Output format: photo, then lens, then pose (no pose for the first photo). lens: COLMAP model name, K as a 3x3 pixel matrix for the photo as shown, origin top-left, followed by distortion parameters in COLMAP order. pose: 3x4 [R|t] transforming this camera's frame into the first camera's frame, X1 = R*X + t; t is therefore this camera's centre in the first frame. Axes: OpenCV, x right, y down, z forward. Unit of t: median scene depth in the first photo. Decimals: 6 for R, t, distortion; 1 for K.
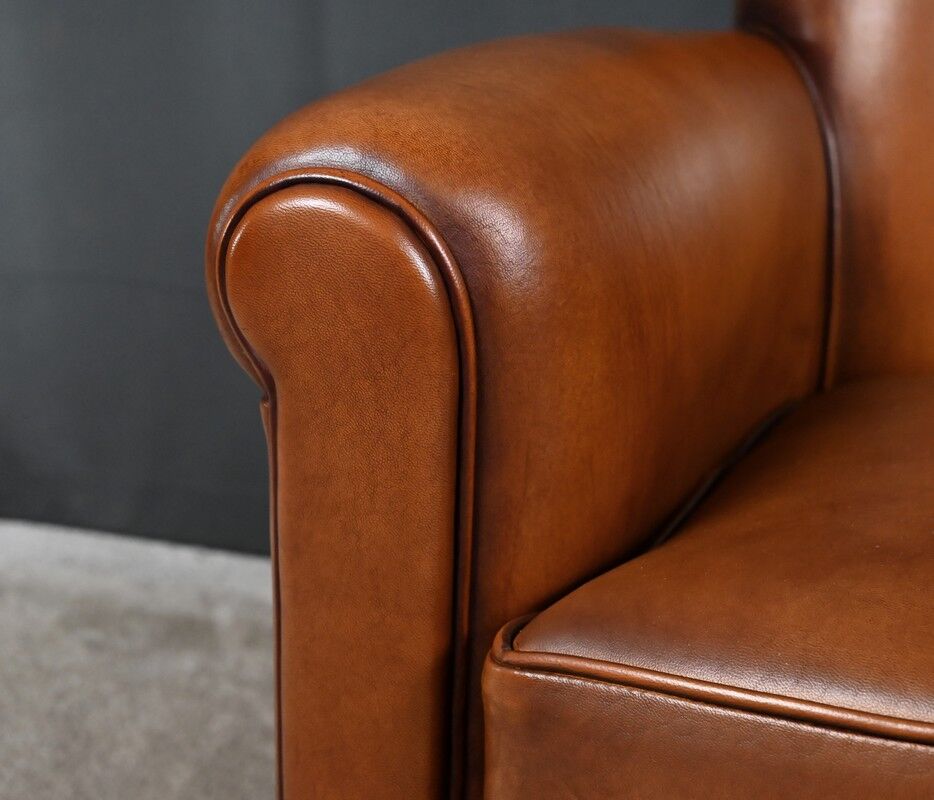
lens RADIAL K [[1671.0, 0, 435.4], [0, 1671.0, 422.6], [0, 0, 1]] dist [-0.002508, -0.058163]
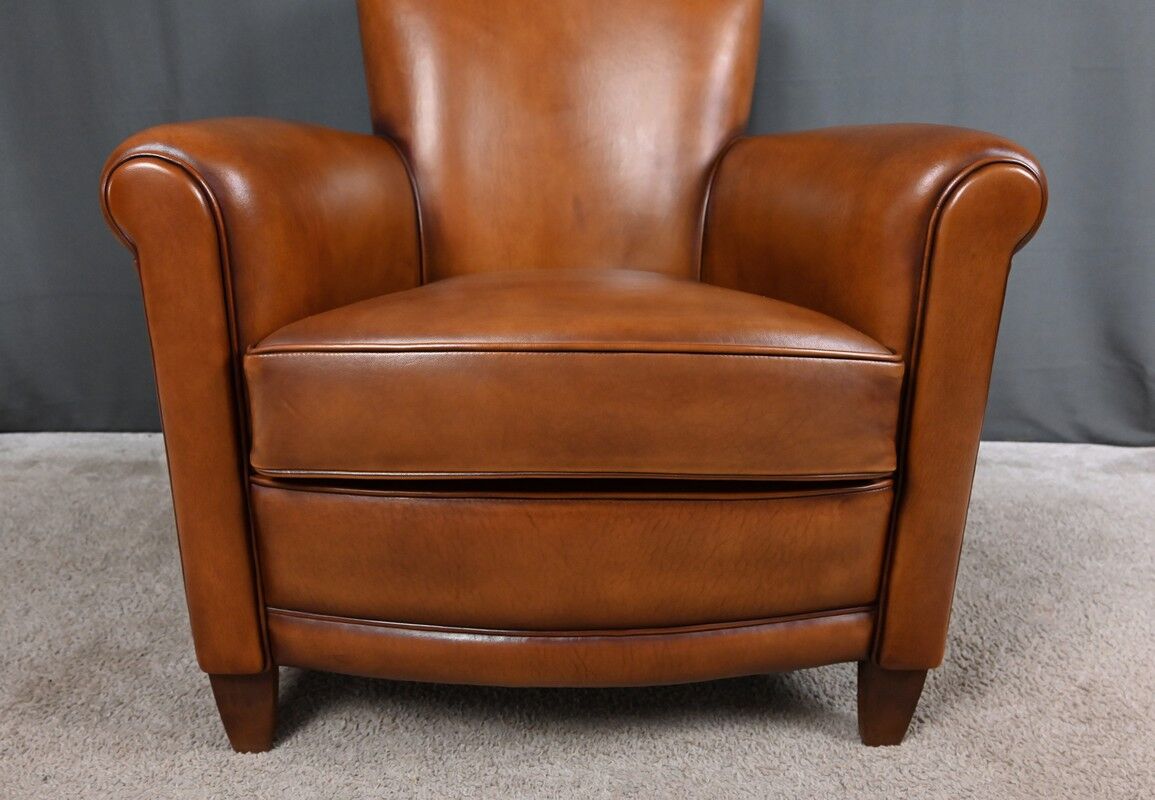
lens RADIAL K [[881.9, 0, 558.6], [0, 881.9, 403.9], [0, 0, 1]] dist [-0.002553, 0.001152]
pose [[0.956207, -0.105268, 0.273105, 0.107291], [0.108442, 0.994097, 0.003491, 0.251319], [-0.271860, 0.026278, 0.961978, -0.341112]]
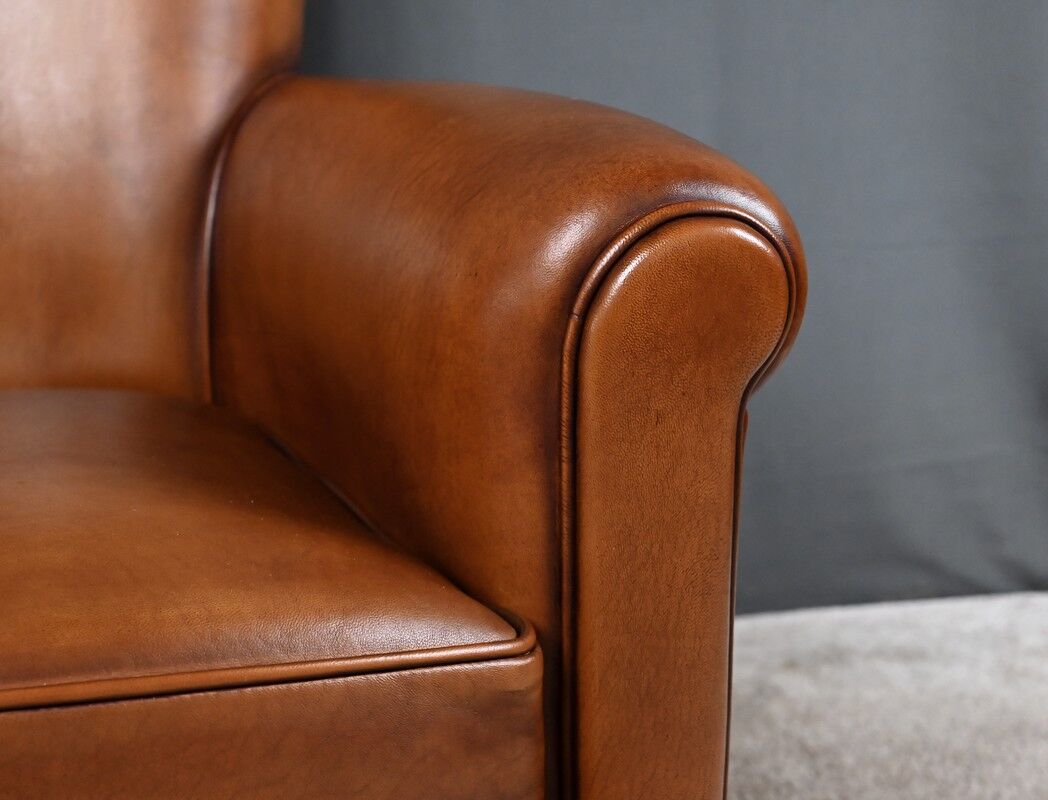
lens RADIAL K [[1661.5, 0, 455.3], [0, 1661.5, 429.8], [0, 0, 1]] dist [0.003973, 0.004303]
pose [[0.882507, -0.169832, 0.438564, 0.435783], [0.183235, 0.982997, 0.011944, 0.083765], [-0.433136, 0.069820, 0.898620, -0.220370]]
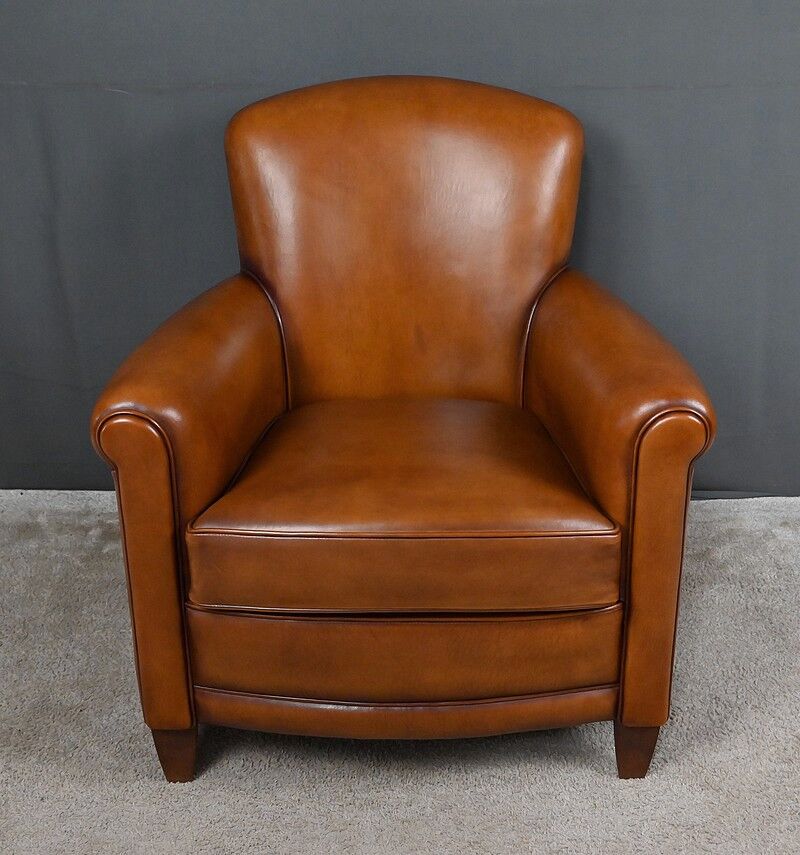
lens RADIAL K [[1350.8, 0, 429.7], [0, 1350.8, 431.2], [0, 0, 1]] dist [-0.016390, 0.021681]
pose [[0.959769, -0.138220, 0.244414, -0.148073], [0.112358, 0.986776, 0.116826, -0.360287], [-0.257330, -0.084664, 0.962608, -1.960106]]
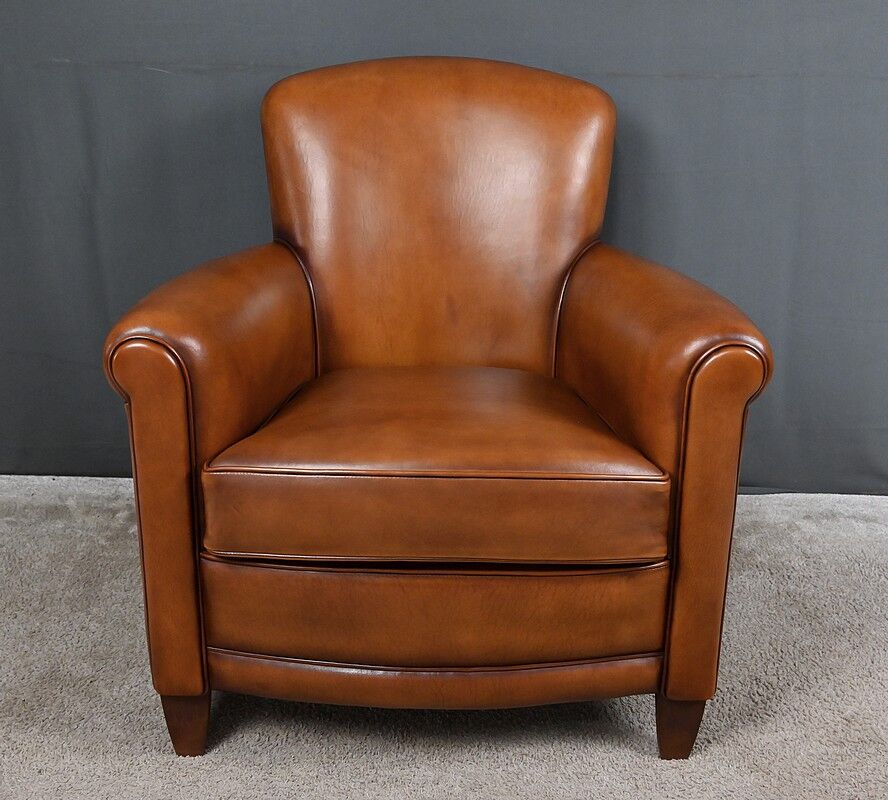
lens RADIAL K [[1137.1, 0, 444.0], [0, 1137.1, 400.0], [0, 0, 1]] dist [0.005734, -0.027868]
pose [[0.961084, -0.100074, 0.257495, -0.076956], [0.097162, 0.994978, 0.024040, -0.011620], [-0.258607, 0.001915, 0.965981, -1.358069]]
